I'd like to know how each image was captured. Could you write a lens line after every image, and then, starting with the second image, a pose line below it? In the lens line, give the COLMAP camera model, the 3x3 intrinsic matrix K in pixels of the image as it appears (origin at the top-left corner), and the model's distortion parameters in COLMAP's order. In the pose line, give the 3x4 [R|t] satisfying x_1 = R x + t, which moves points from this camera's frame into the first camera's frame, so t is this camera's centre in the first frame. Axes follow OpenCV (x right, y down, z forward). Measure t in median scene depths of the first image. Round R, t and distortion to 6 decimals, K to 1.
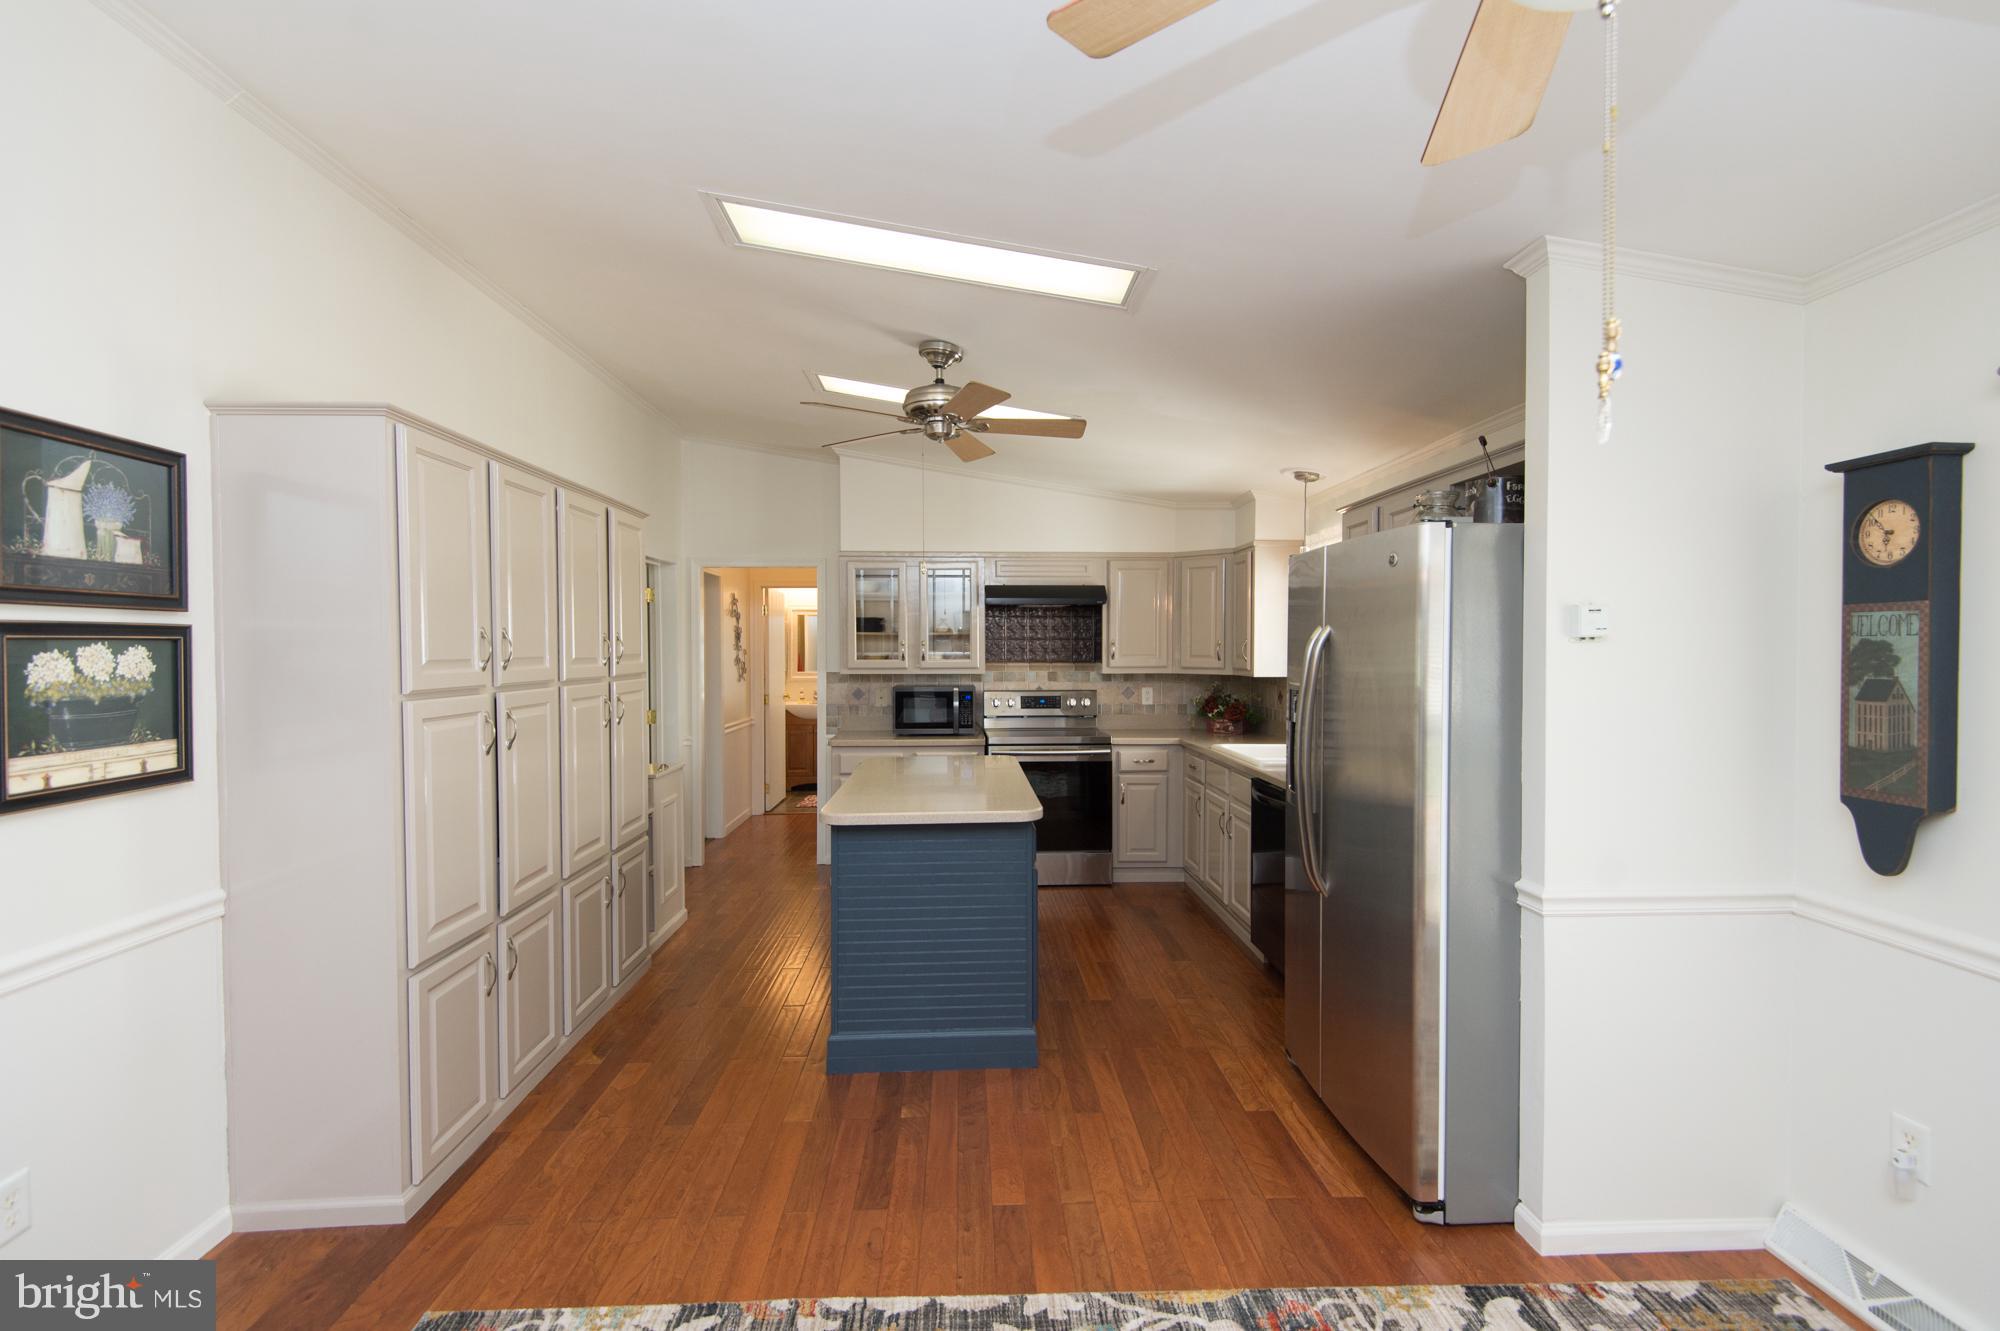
lens RADIAL K [[907.1, 0, 1010.3], [0, 907.1, 671.1], [0, 0, 1]] dist [0.021212, -0.010099]
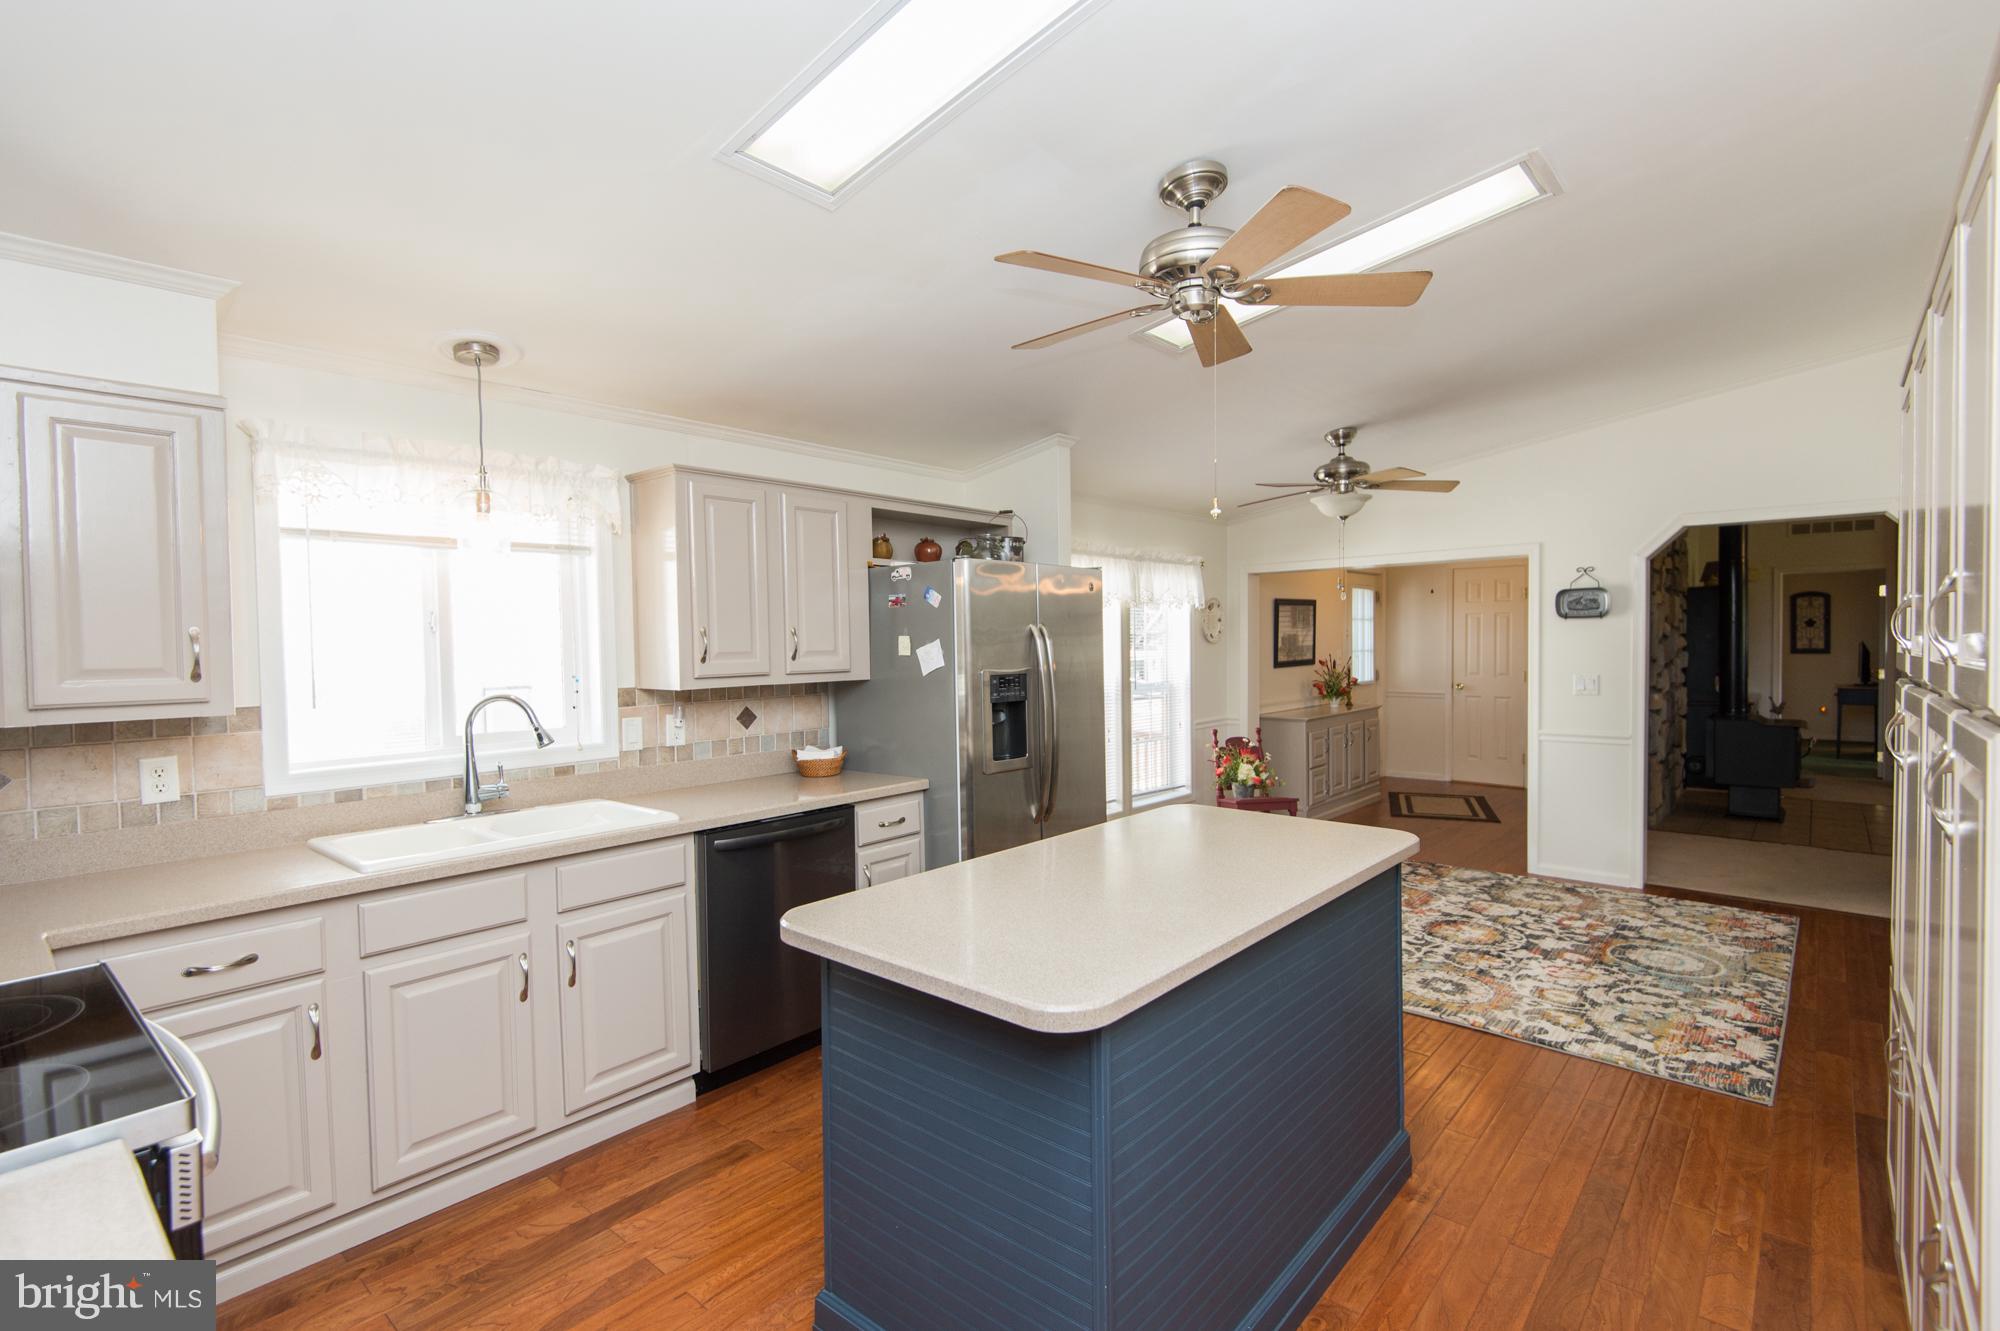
lens RADIAL K [[907.1, 0, 989.0], [0, 907.1, 670.9], [0, 0, 1]] dist [0.021212, -0.010099]
pose [[-0.703507, -0.010515, 0.710610, -0.273681], [0.033357, 0.998300, 0.047795, -0.021707], [-0.709905, 0.057328, -0.701961, 0.982384]]
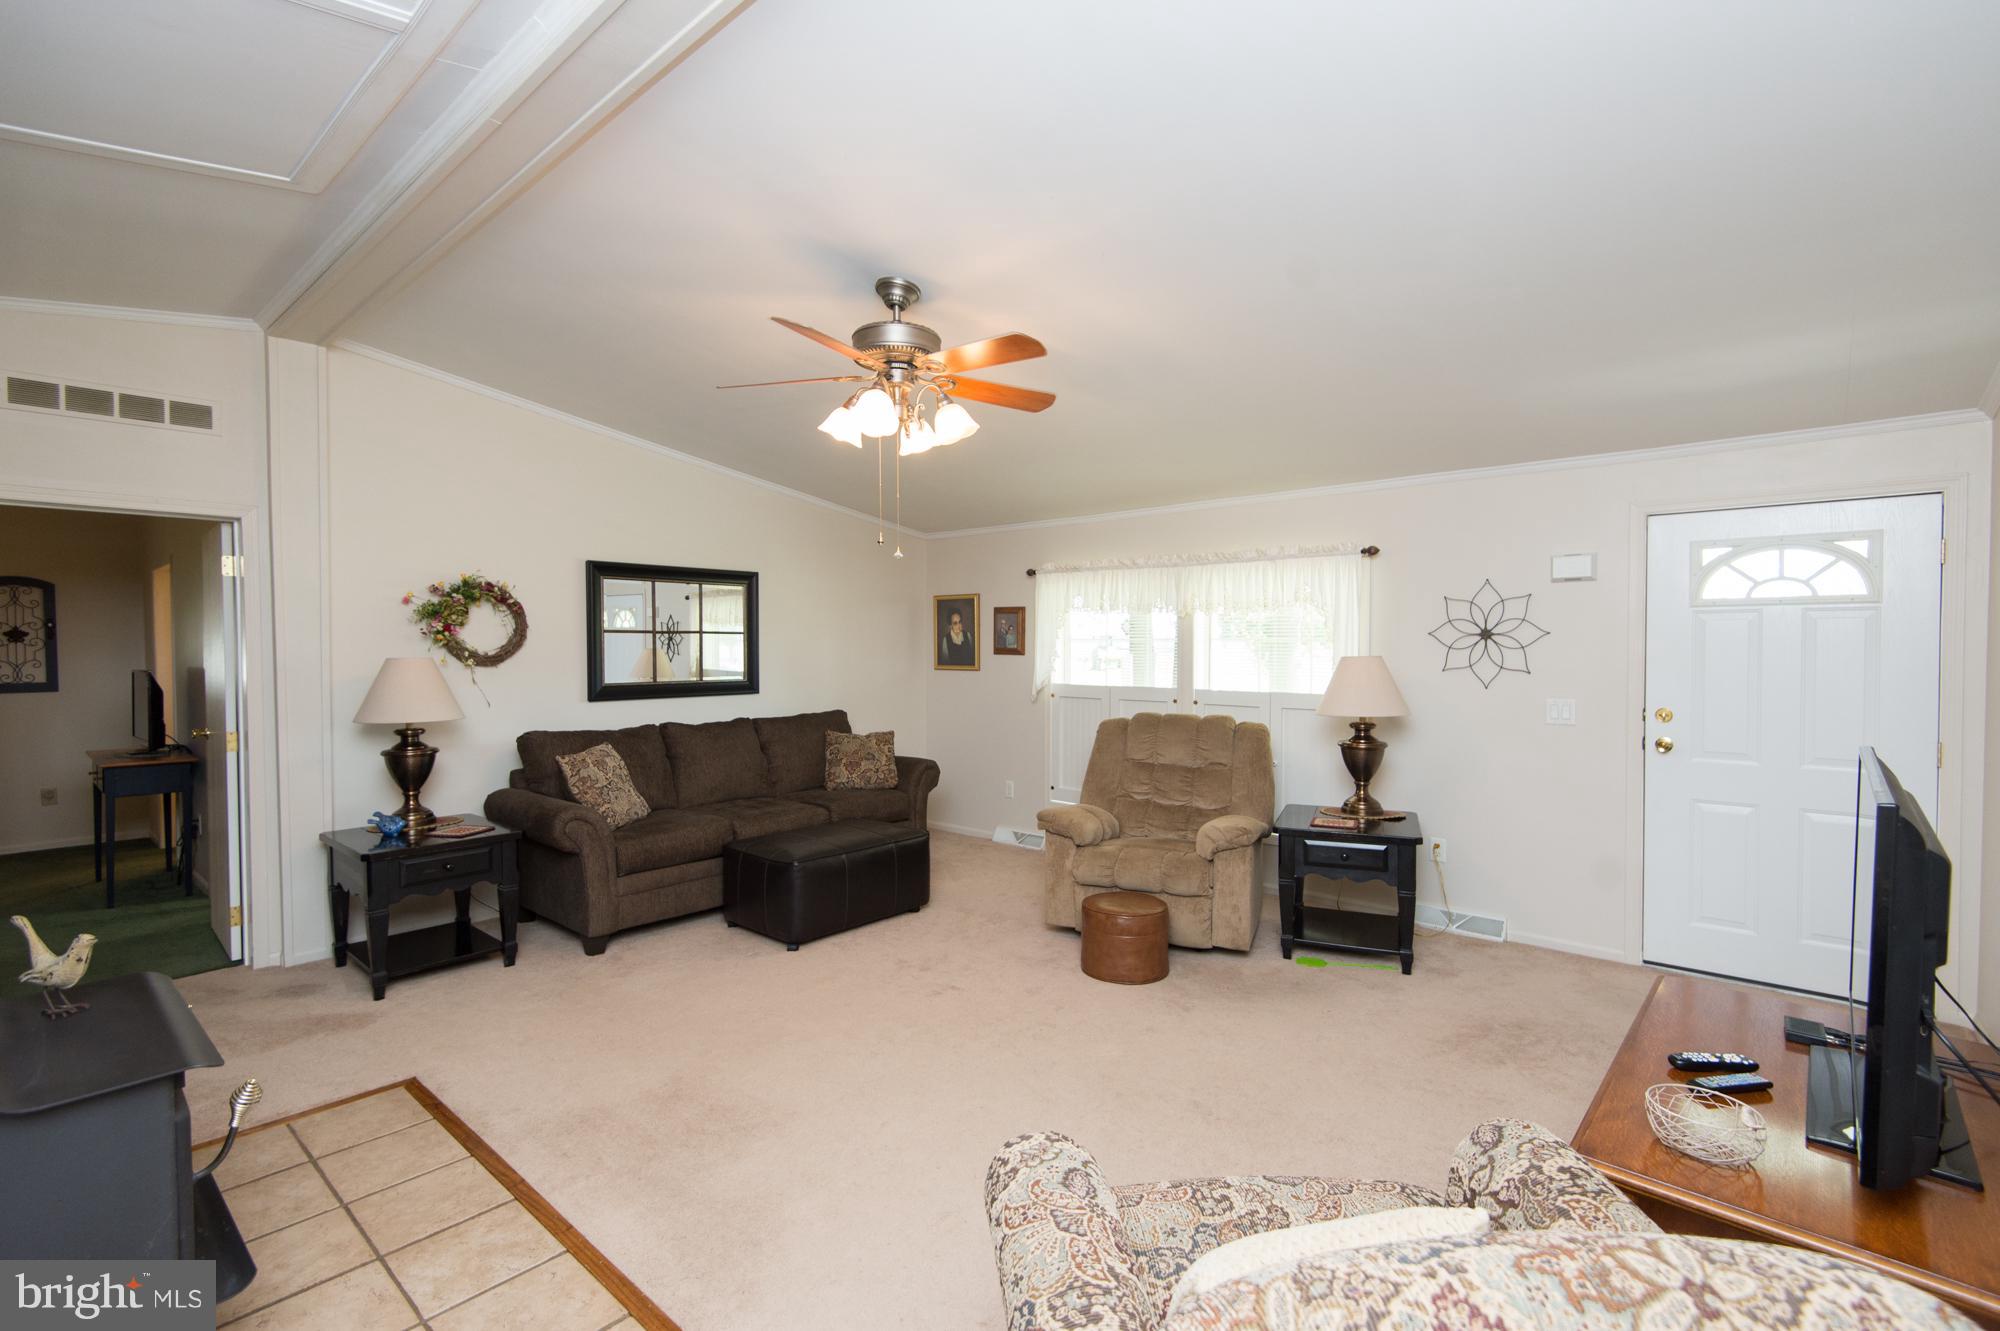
lens RADIAL K [[907.1, 0, 999.4], [0, 907.1, 652.6], [0, 0, 1]] dist [0.021212, -0.010099]
pose [[-0.703666, 0.016916, -0.710329, -0.148487], [-0.009924, 0.999385, 0.033630, 0.004354], [0.710461, 0.030713, -0.703066, -0.228702]]
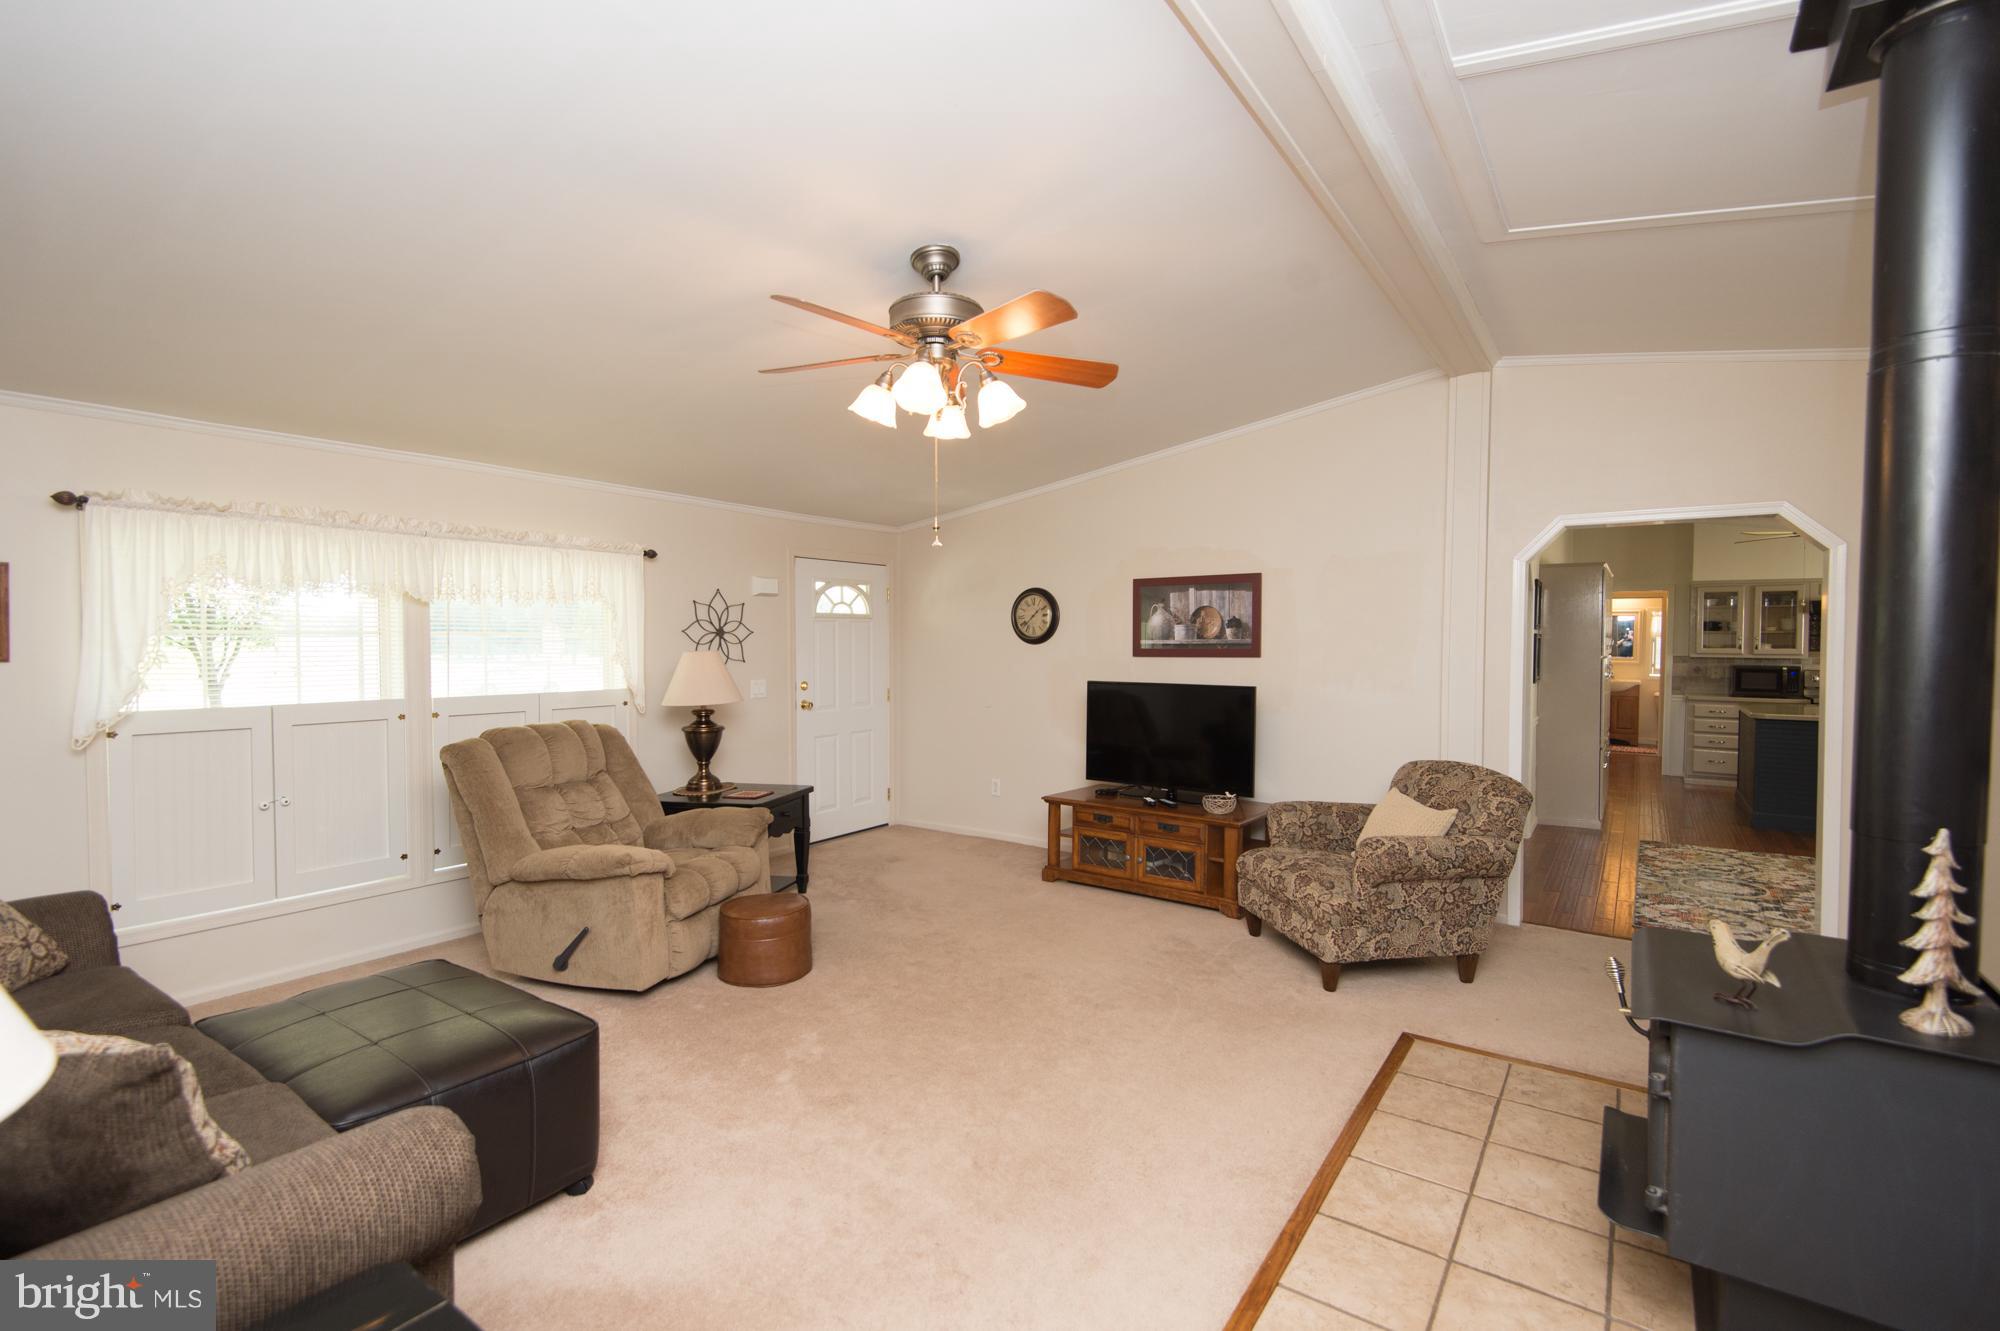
lens RADIAL K [[907.1, 0, 1005.5], [0, 907.1, 648.6], [0, 0, 1]] dist [0.021212, -0.010099]
pose [[0.788346, 0.015425, -0.615039, -0.150264], [-0.023386, 0.999714, -0.004904, 0.026046], [0.614788, 0.018250, 0.788481, -1.073792]]
